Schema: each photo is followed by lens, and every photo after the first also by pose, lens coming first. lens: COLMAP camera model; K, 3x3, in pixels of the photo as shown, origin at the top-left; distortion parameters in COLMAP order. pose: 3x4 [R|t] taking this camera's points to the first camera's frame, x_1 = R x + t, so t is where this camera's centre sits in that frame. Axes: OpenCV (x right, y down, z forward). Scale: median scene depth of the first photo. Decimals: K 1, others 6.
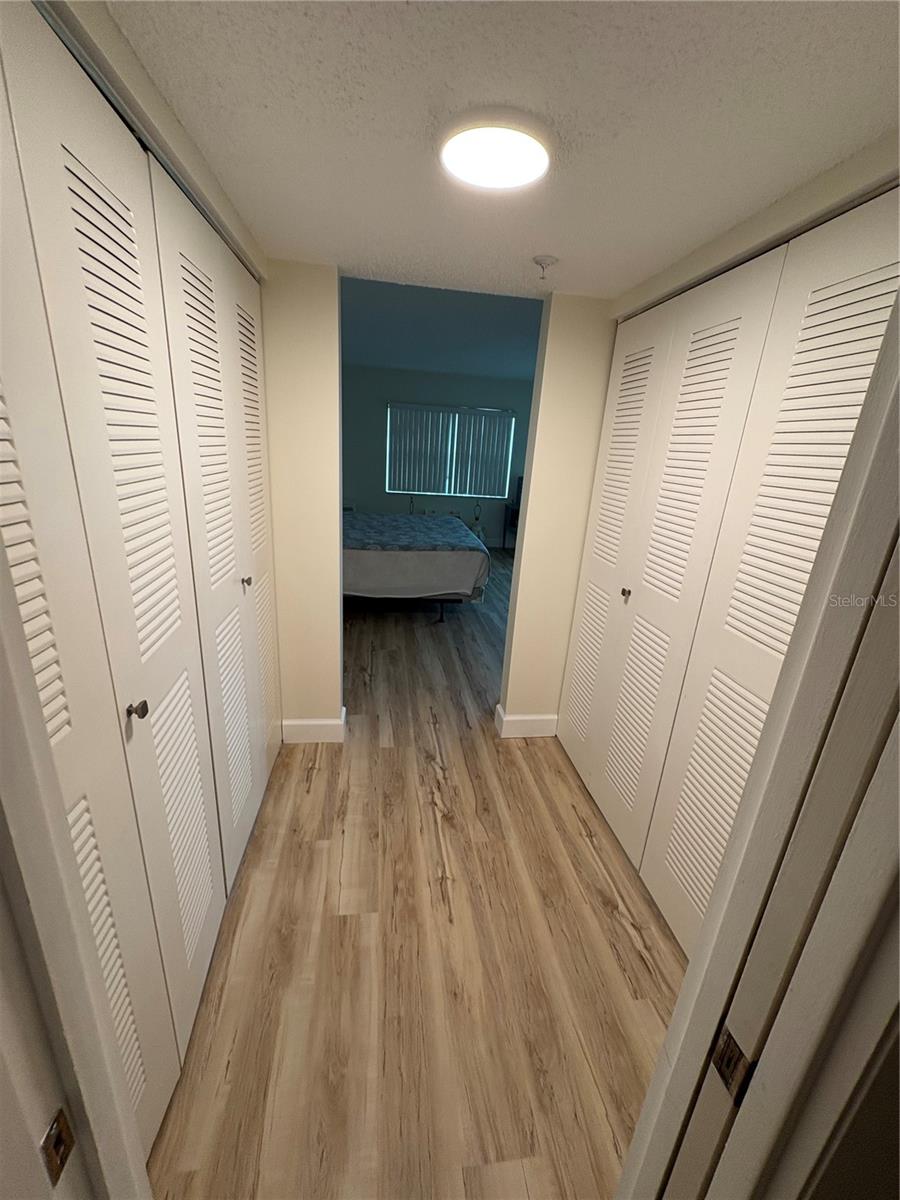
lens RADIAL K [[478.0, 0, 446.0], [0, 478.0, 599.7], [0, 0, 1]] dist [0.000078, 0.000417]
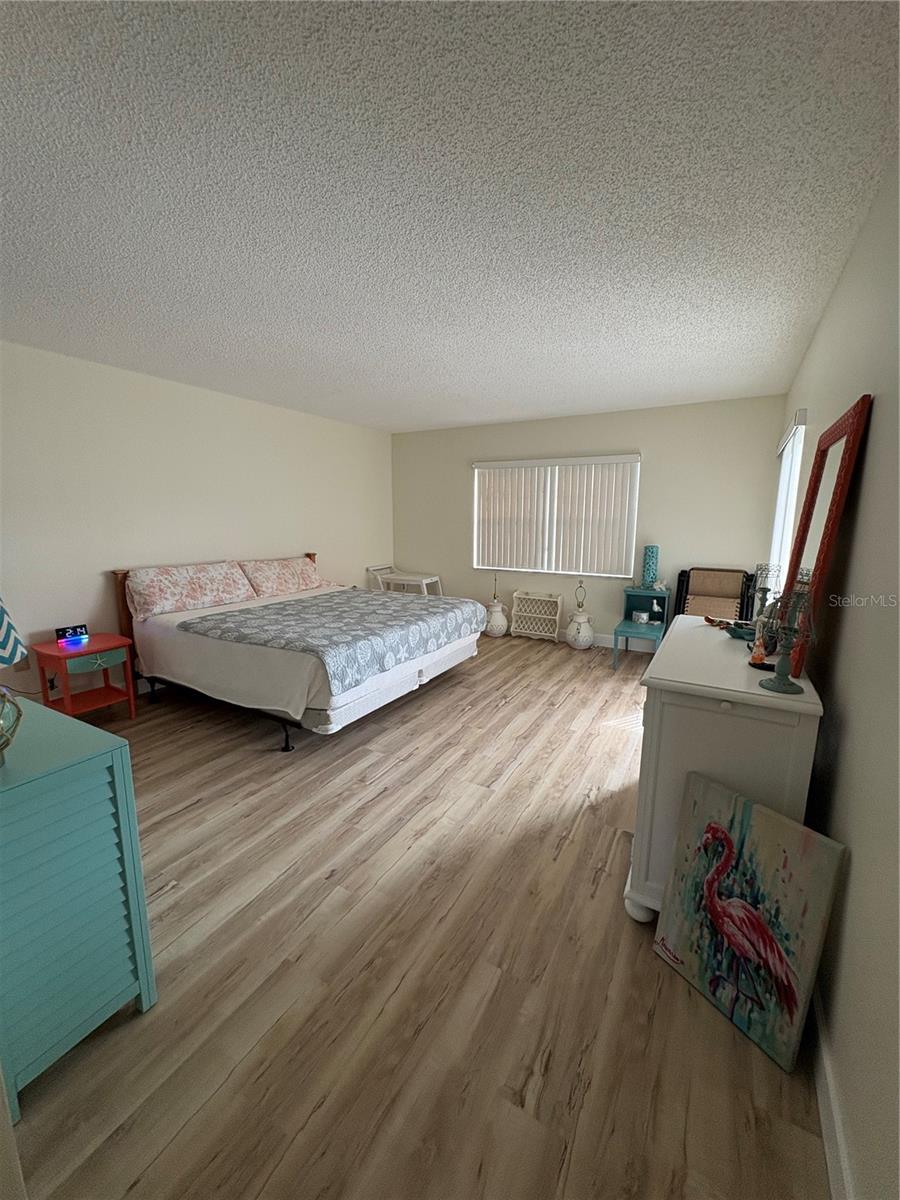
lens RADIAL K [[478.0, 0, 447.5], [0, 478.0, 600.9], [0, 0, 1]] dist [0.000078, 0.000417]
pose [[0.795349, 0.048348, -0.604220, 0.346193], [-0.141123, 0.984191, -0.107011, -0.074125], [0.589494, 0.170381, 0.789599, 0.333839]]
